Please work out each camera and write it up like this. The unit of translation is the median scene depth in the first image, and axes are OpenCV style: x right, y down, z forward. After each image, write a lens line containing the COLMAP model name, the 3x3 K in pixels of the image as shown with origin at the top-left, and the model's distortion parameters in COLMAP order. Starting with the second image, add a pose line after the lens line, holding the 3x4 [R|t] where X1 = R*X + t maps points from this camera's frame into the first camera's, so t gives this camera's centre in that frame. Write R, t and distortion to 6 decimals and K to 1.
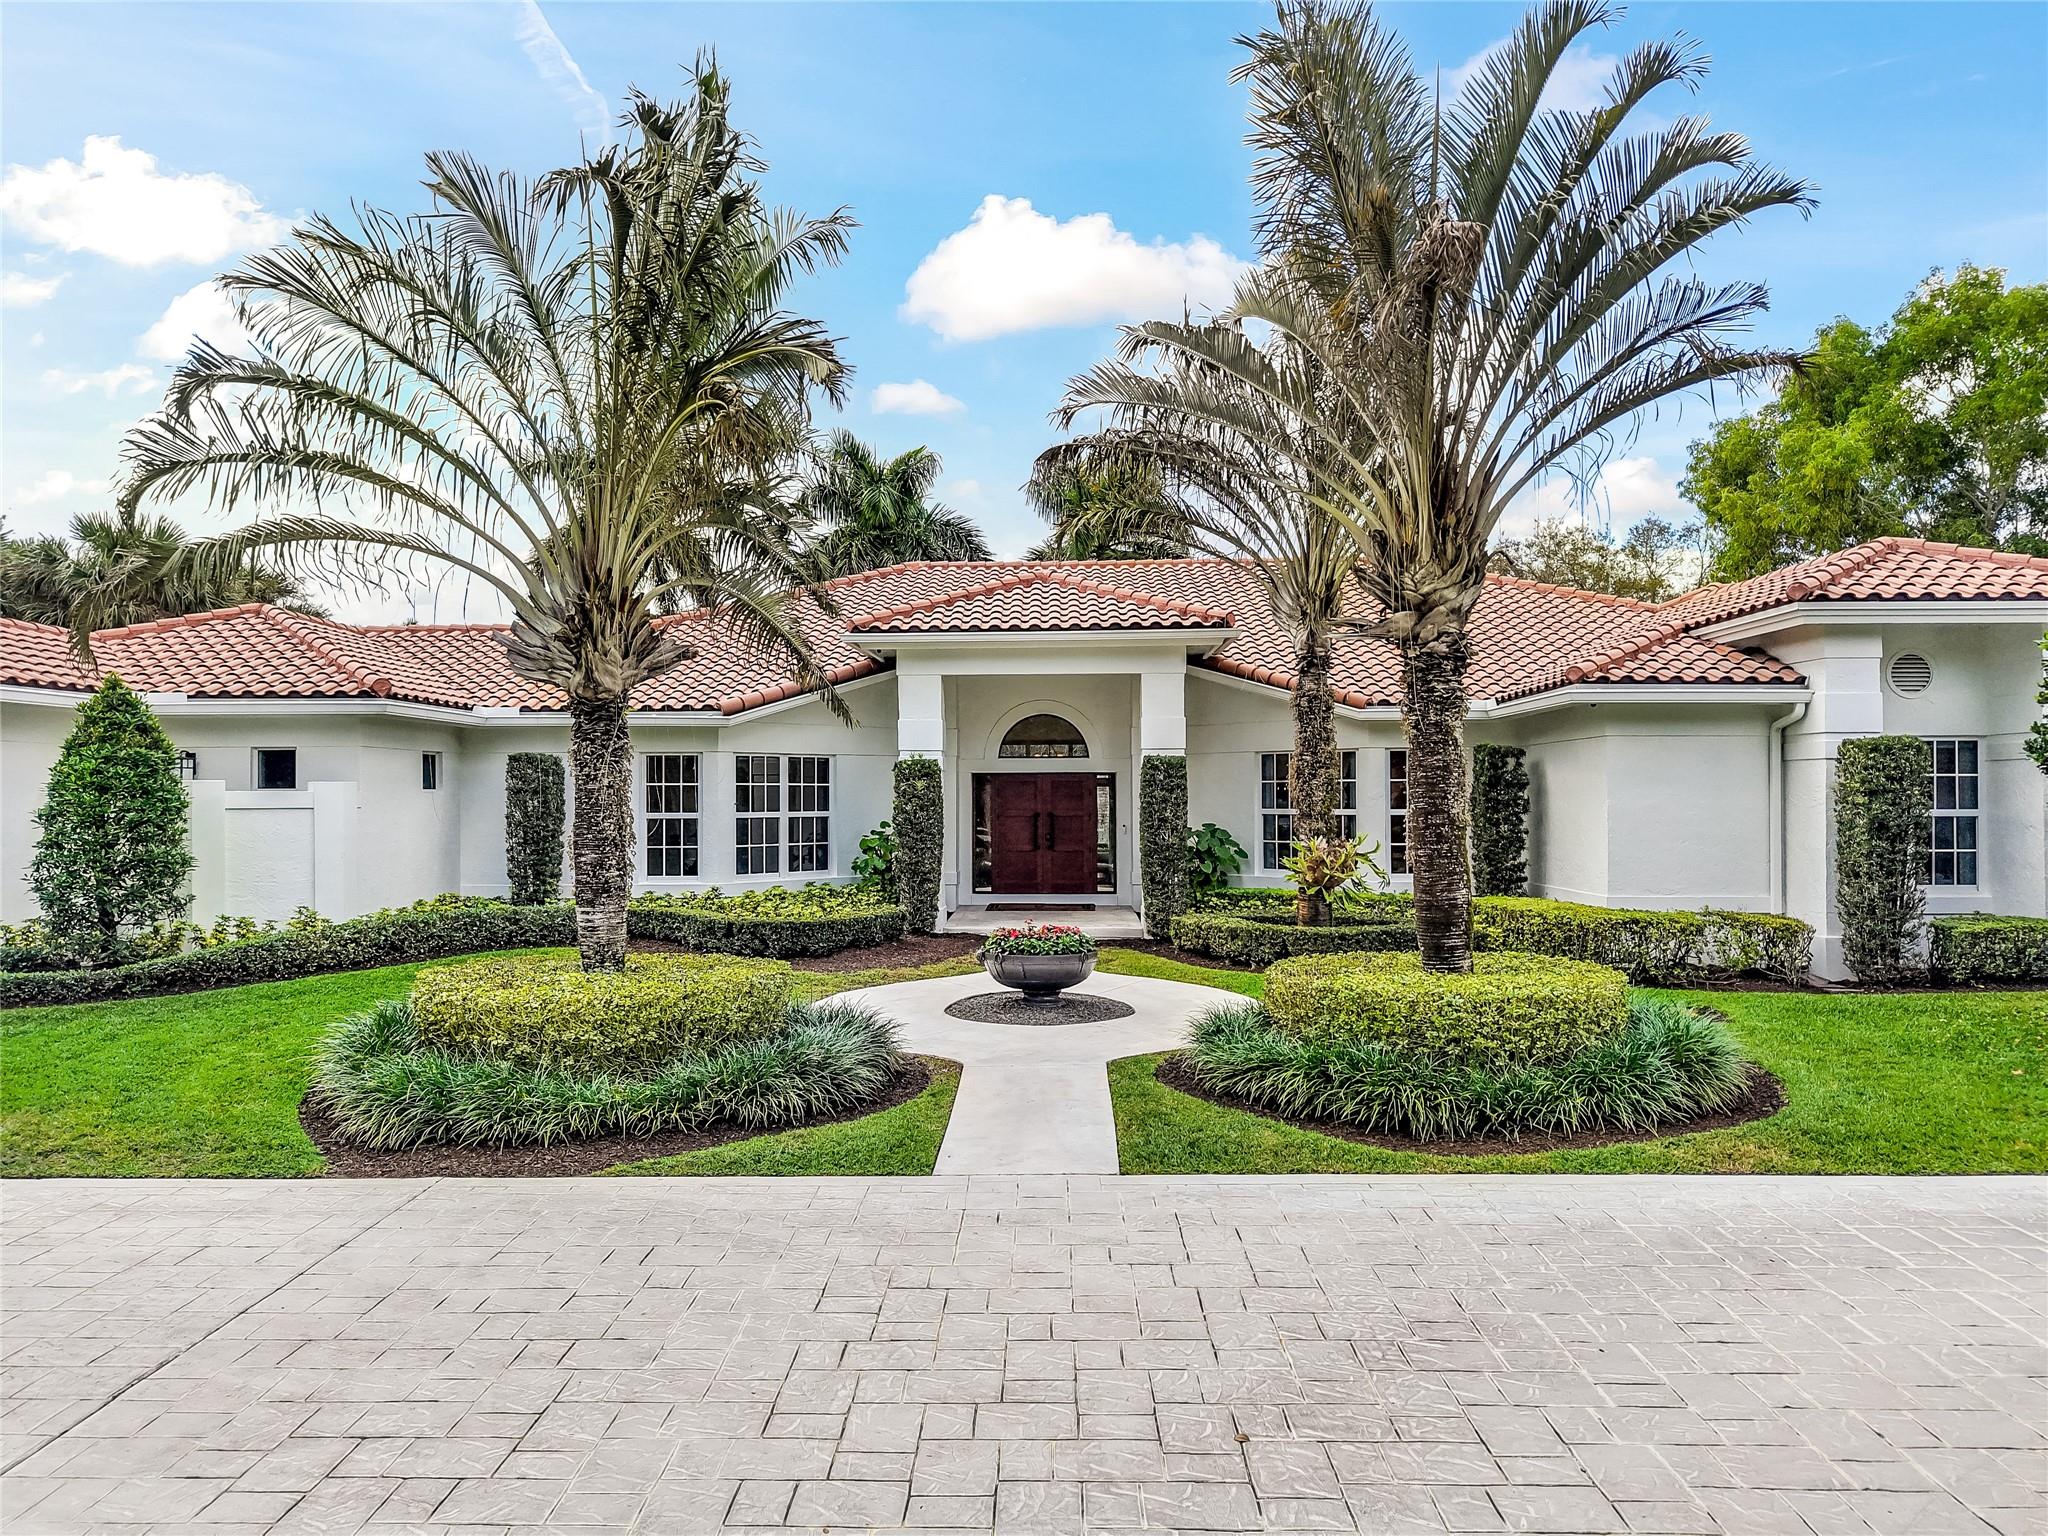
lens RADIAL K [[1377.4, 0, 1042.9], [0, 1377.4, 799.7], [0, 0, 1]] dist [0.019613, -0.016625]
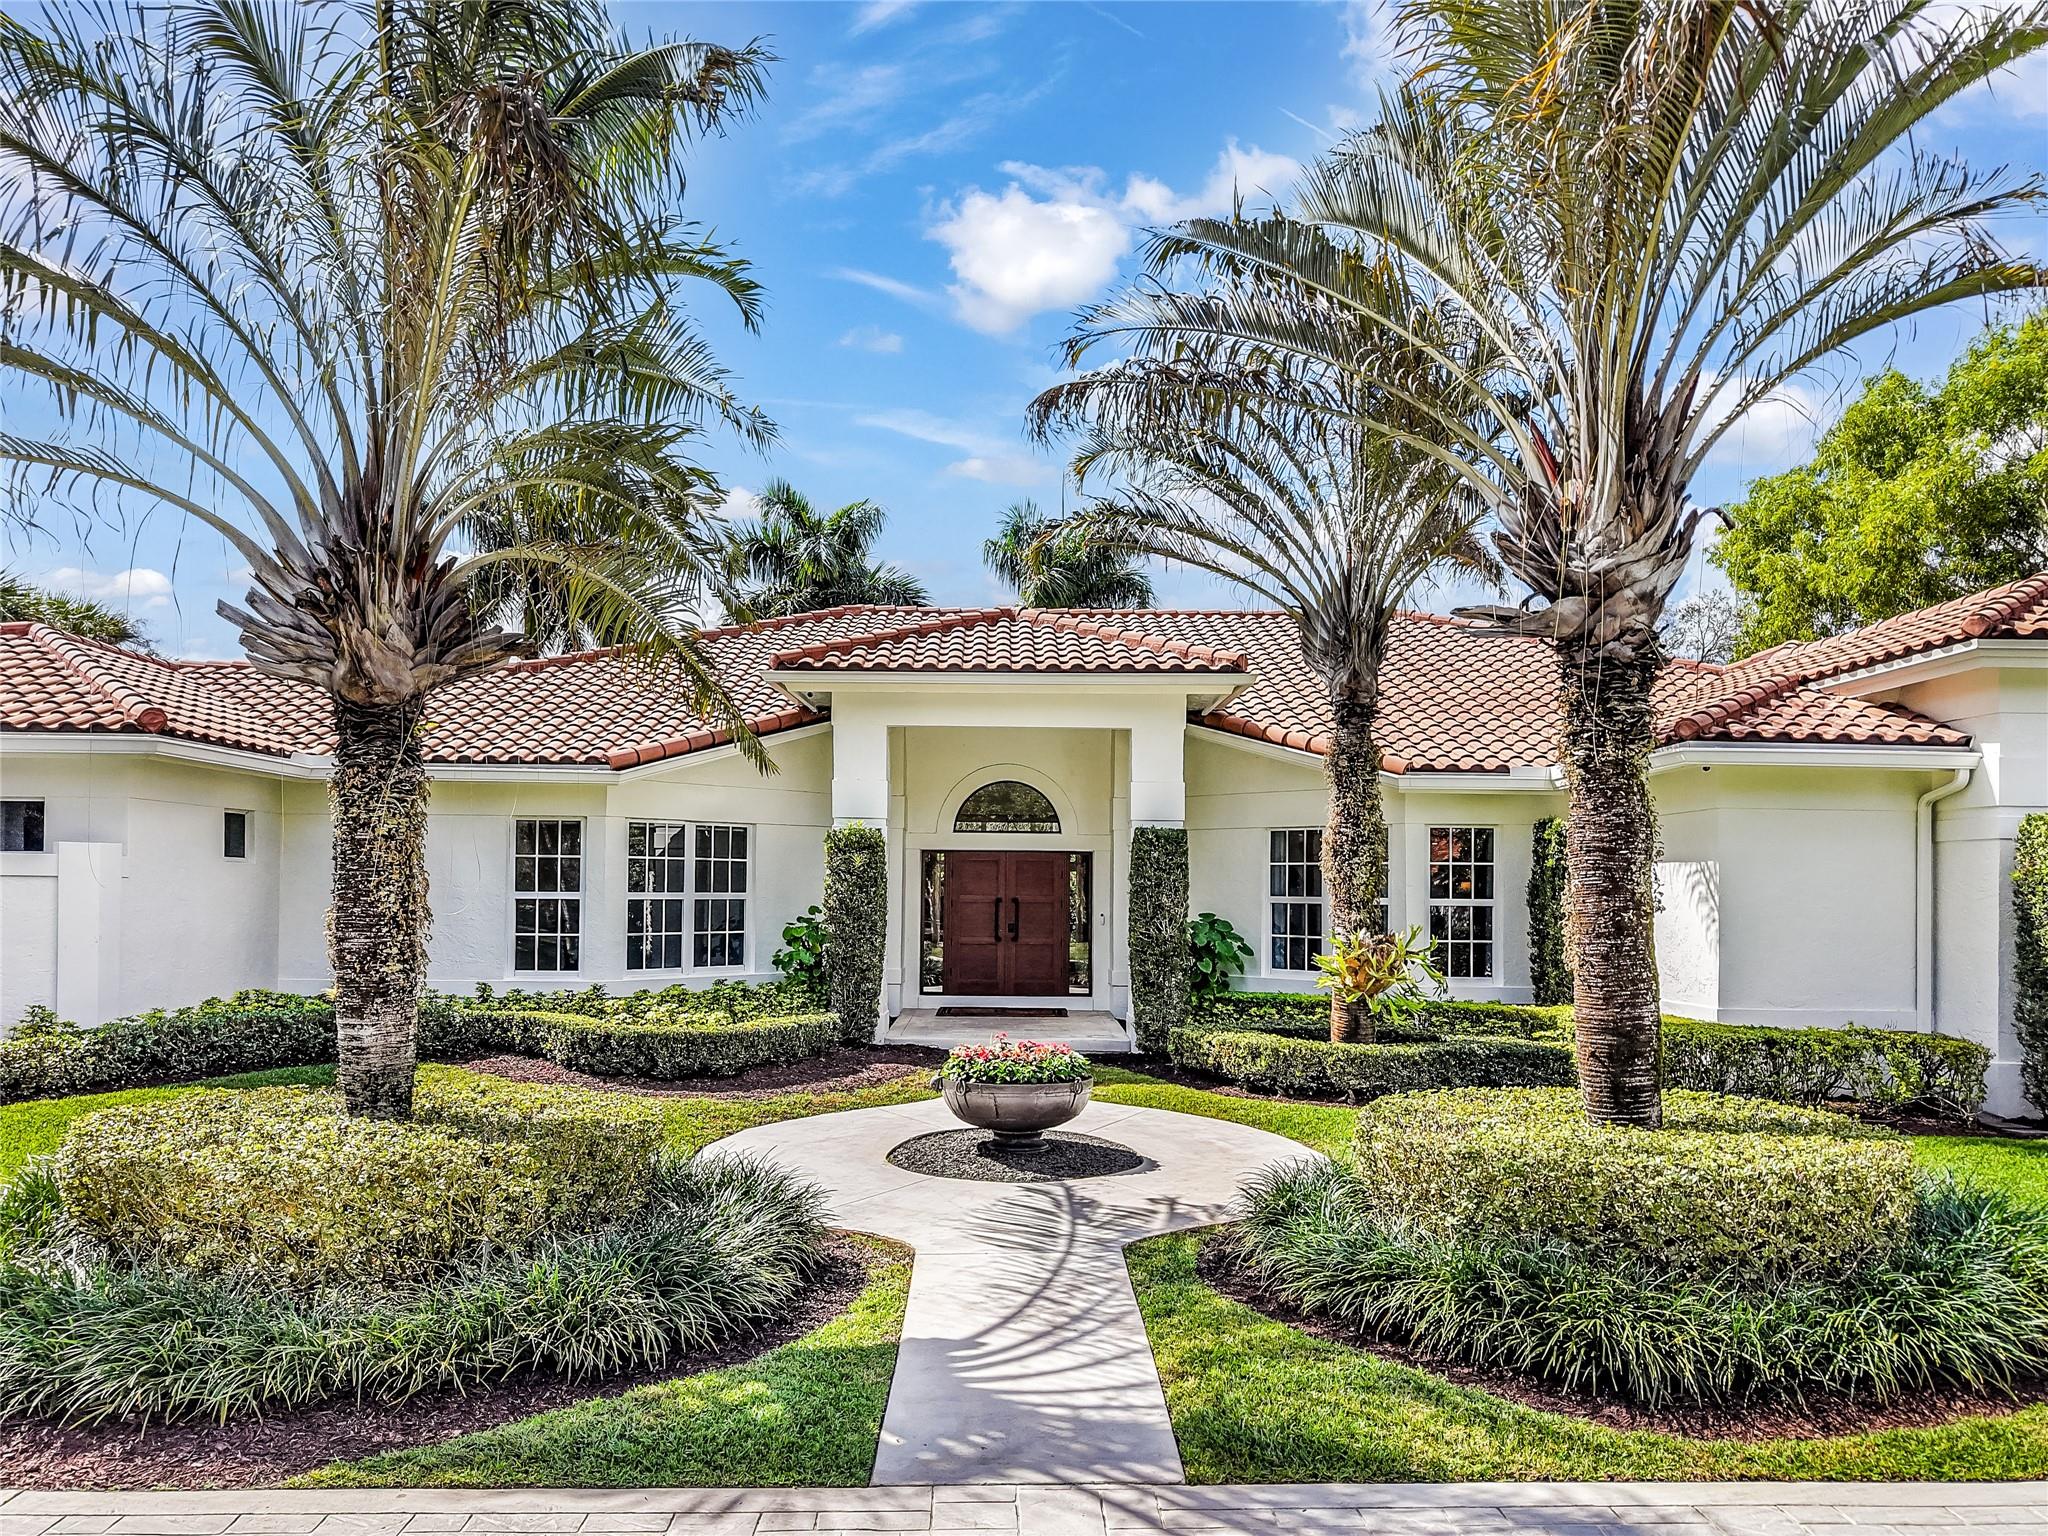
lens RADIAL K [[1377.4, 0, 1041.3], [0, 1377.4, 888.4], [0, 0, 1]] dist [0.019613, -0.016625]
pose [[0.998972, 0.013255, 0.043343, -0.023832], [-0.013005, 0.999897, -0.006041, 0.012811], [-0.043419, 0.005471, 0.999042, 0.266310]]
